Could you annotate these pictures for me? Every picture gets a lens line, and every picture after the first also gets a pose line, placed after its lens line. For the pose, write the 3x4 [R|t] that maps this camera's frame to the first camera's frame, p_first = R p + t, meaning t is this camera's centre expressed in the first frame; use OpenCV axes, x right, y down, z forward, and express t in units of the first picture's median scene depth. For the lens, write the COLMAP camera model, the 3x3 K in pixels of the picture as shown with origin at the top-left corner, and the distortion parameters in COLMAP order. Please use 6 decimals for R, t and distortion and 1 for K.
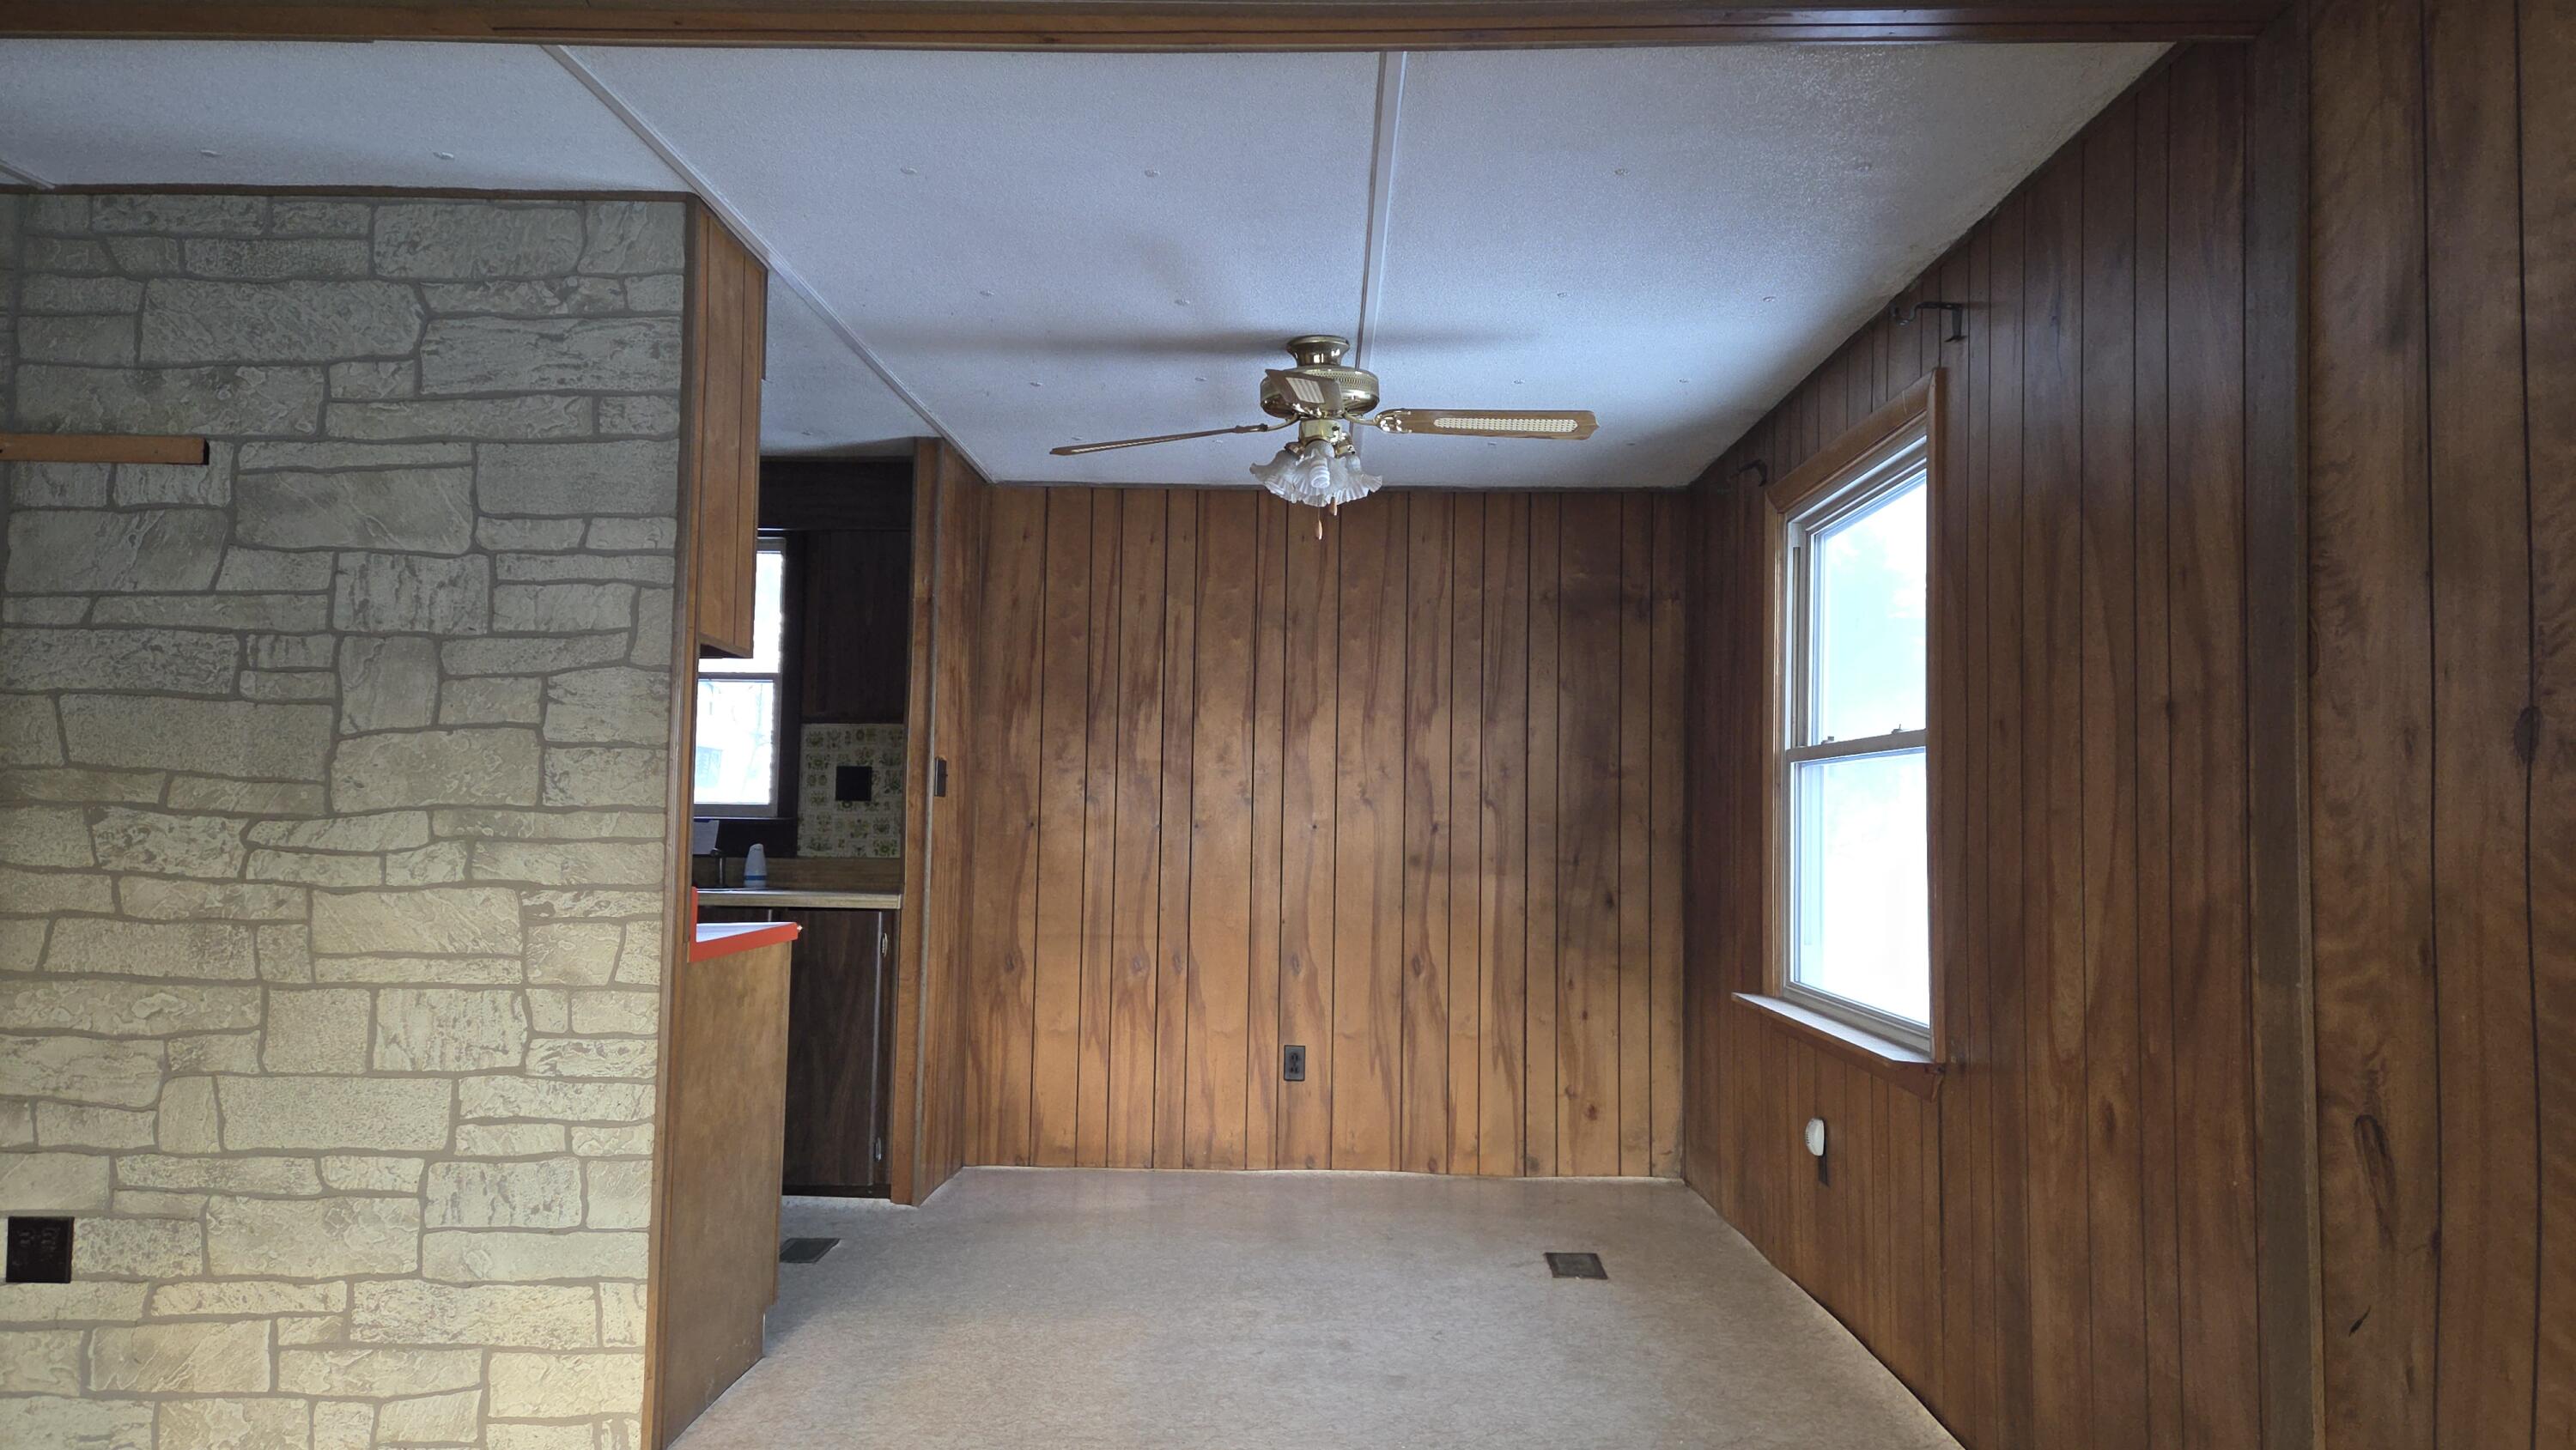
lens RADIAL K [[1707.2, 0, 1288.8], [0, 1707.2, 723.9], [0, 0, 1]] dist [0.005474, -0.000033]
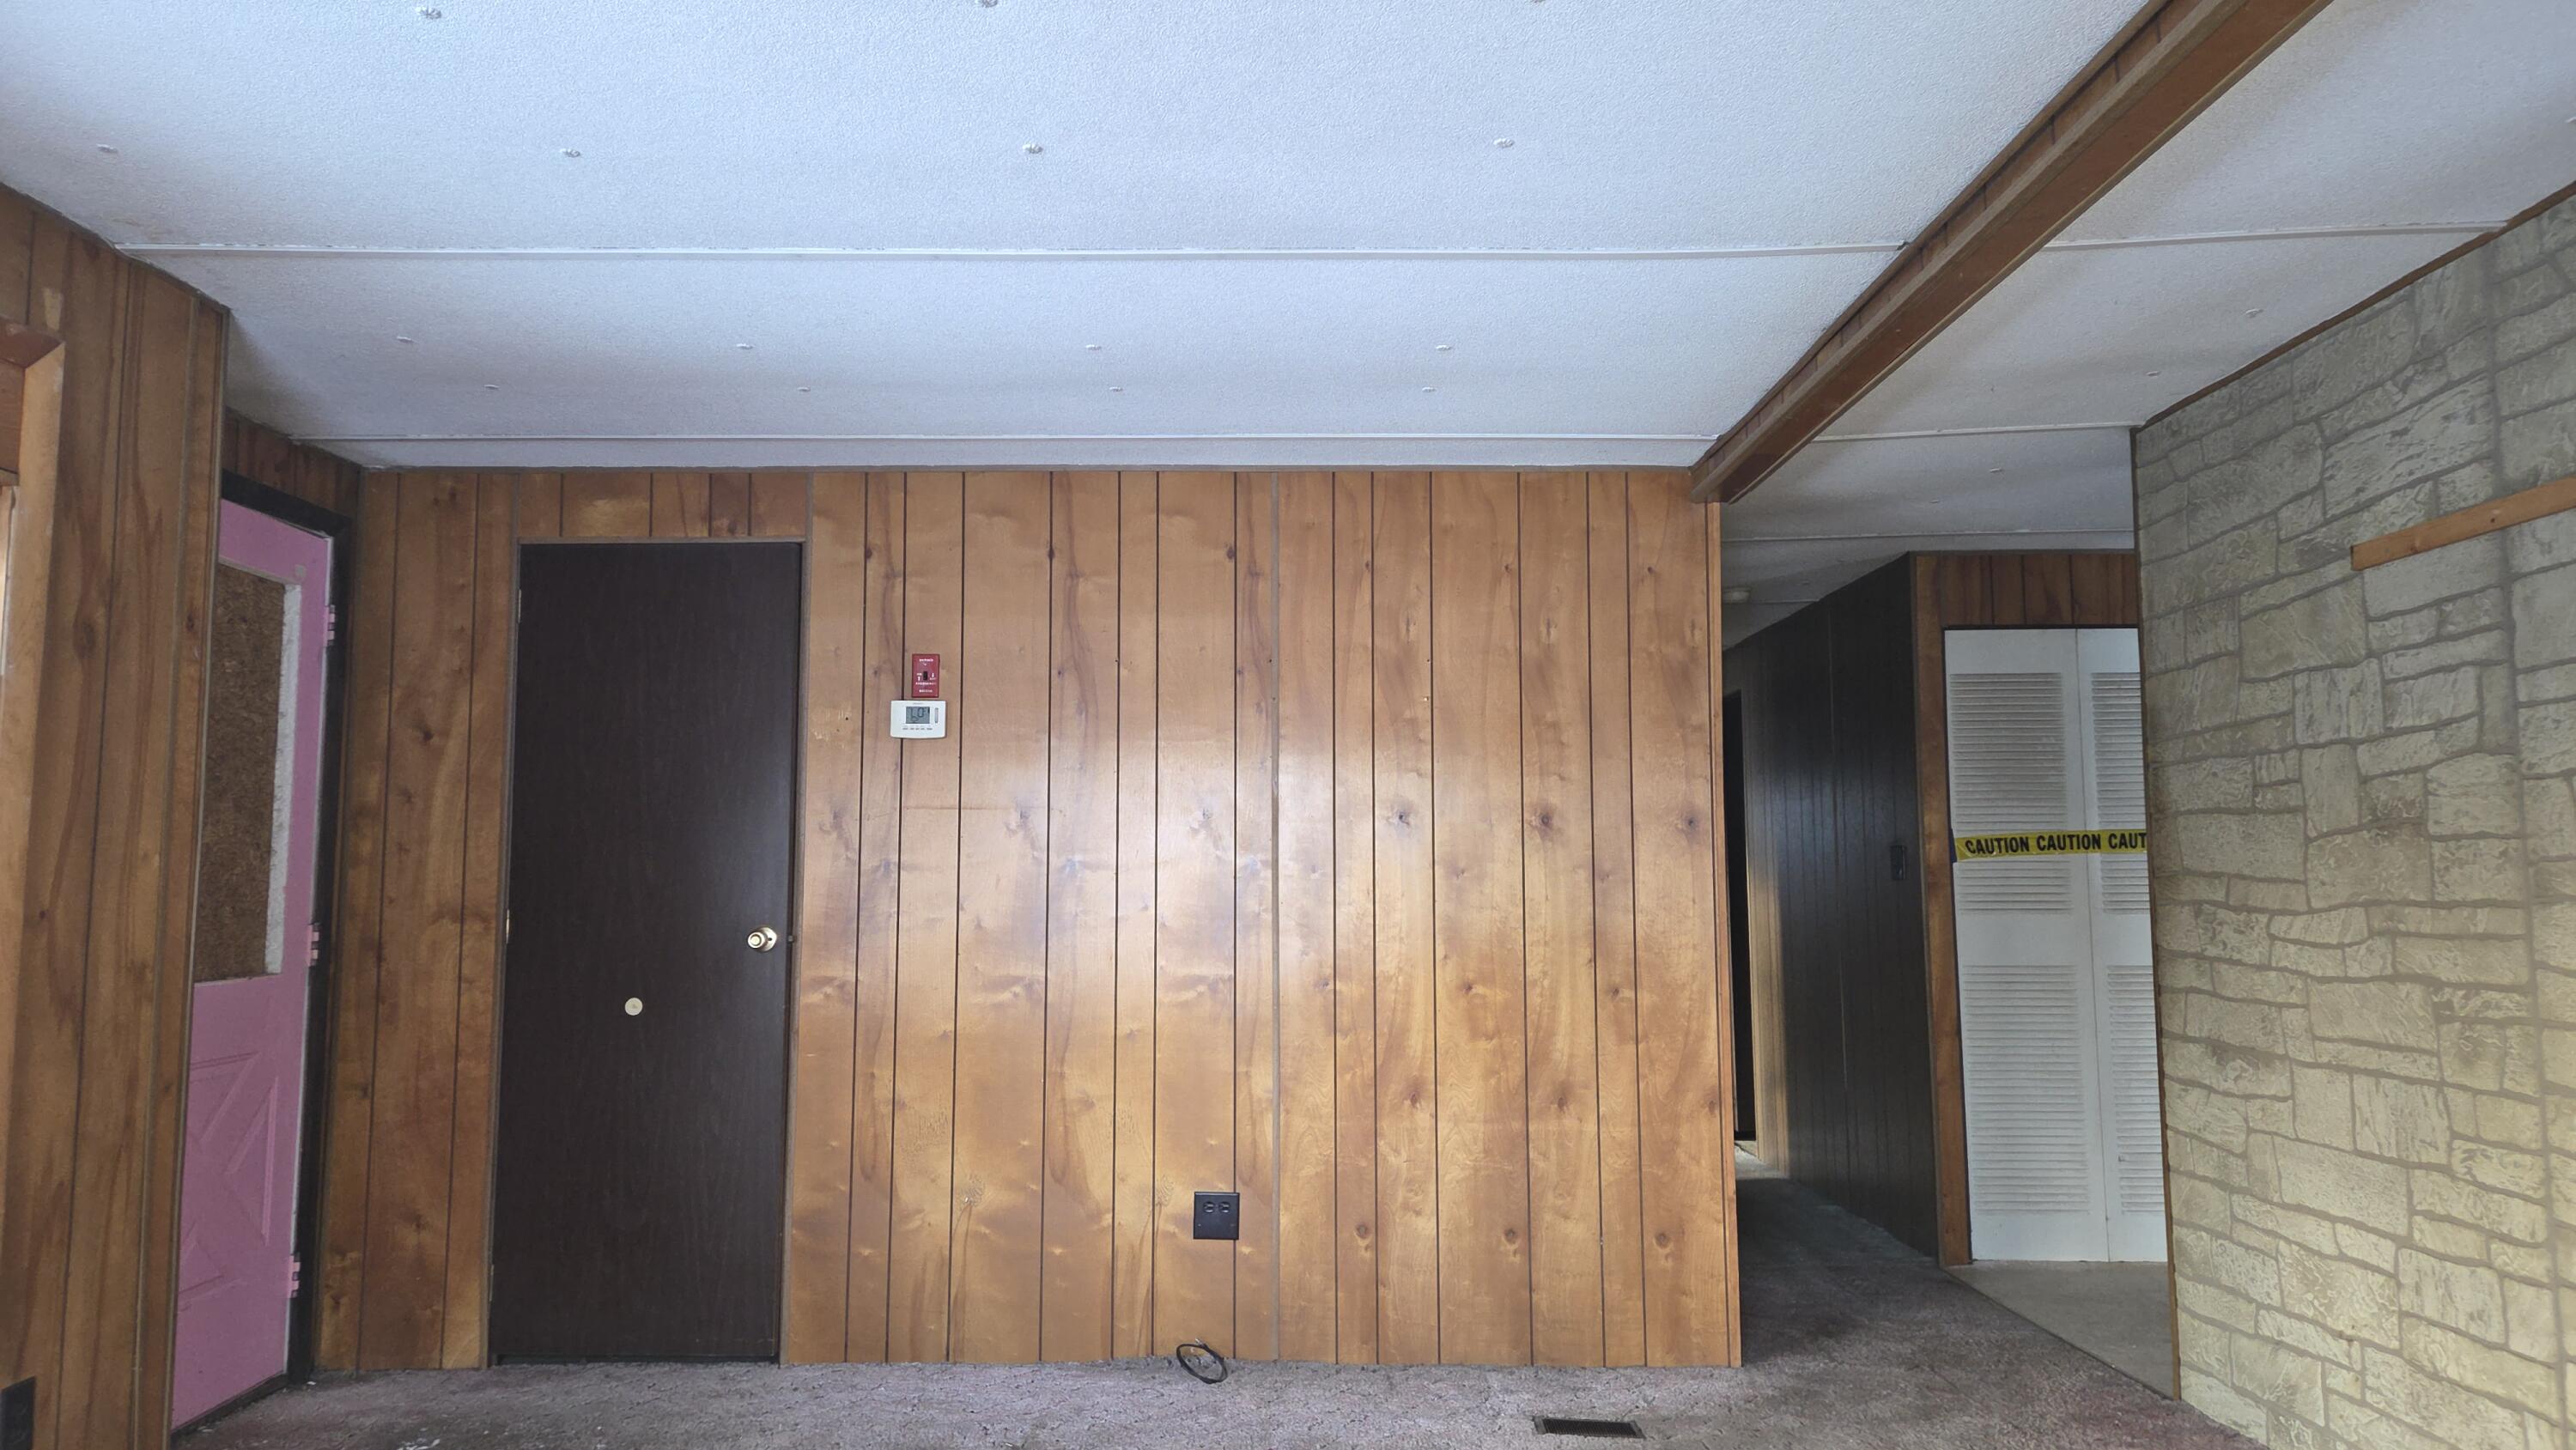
lens RADIAL K [[1707.2, 0, 1285.9], [0, 1707.2, 730.7], [0, 0, 1]] dist [0.005474, -0.000033]
pose [[0.023112, -0.106417, -0.994053, 0.542983], [0.064935, 0.992379, -0.104728, 0.010610], [0.997622, -0.062128, 0.029846, 0.312888]]
